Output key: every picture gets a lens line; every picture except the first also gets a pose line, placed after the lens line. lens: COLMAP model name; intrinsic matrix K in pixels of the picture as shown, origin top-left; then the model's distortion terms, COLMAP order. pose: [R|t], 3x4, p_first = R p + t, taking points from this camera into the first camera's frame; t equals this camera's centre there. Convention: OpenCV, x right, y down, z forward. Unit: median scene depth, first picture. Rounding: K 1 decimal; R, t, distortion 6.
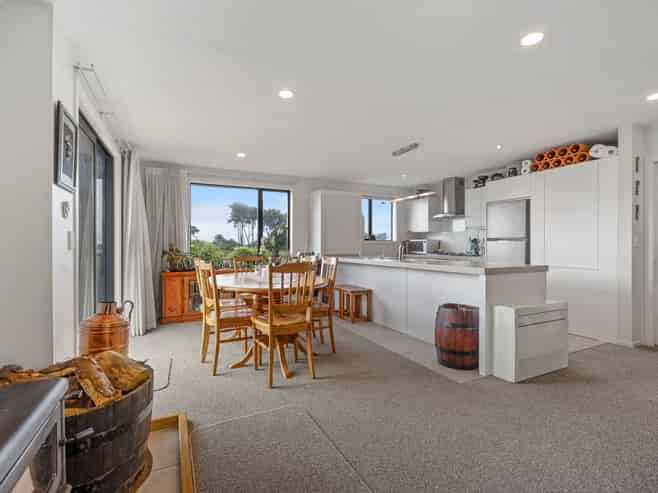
lens RADIAL K [[320.8, 0, 347.7], [0, 320.8, 248.3], [0, 0, 1]] dist [0.023711, 0.000000]
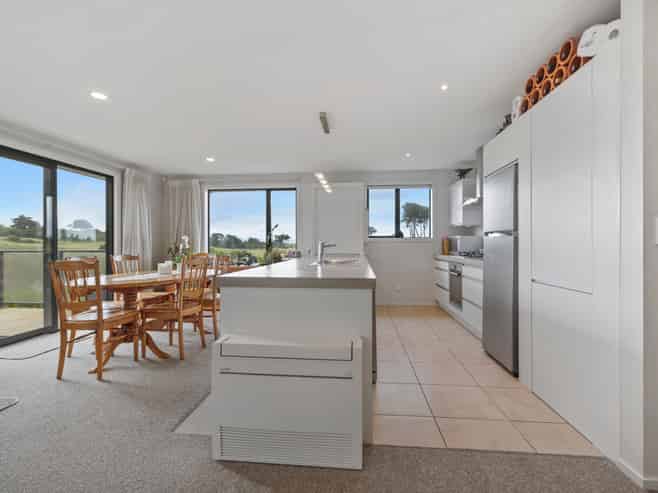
lens RADIAL K [[314.4, 0, 329.0], [0, 314.4, 246.5], [0, 0, 1]] dist [0.001619, 0.000106]
pose [[0.832568, 0.004606, -0.553904, 0.506769], [-0.005559, 0.999985, -0.000040, -0.001208], [0.553895, 0.003112, 0.832581, 0.298200]]
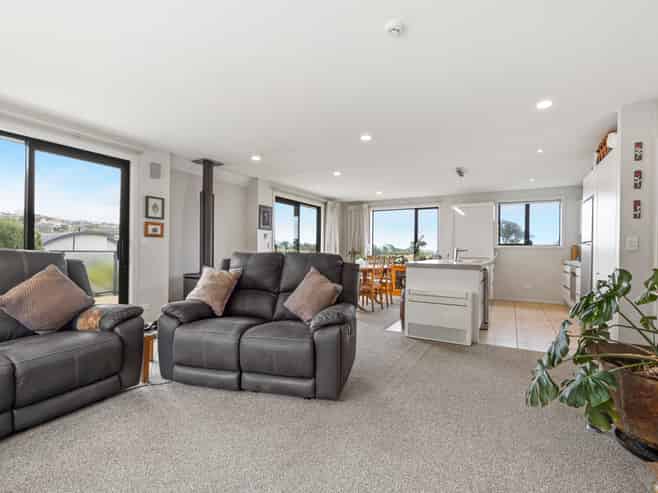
lens RADIAL K [[320.8, 0, 347.7], [0, 320.8, 248.3], [0, 0, 1]] dist [0.023711, 0.000000]
pose [[0.579304, 0.001733, -0.815110, 0.763307], [-0.016361, 0.999821, -0.009502, 0.004102], [0.814948, 0.018841, 0.579228, -0.040212]]
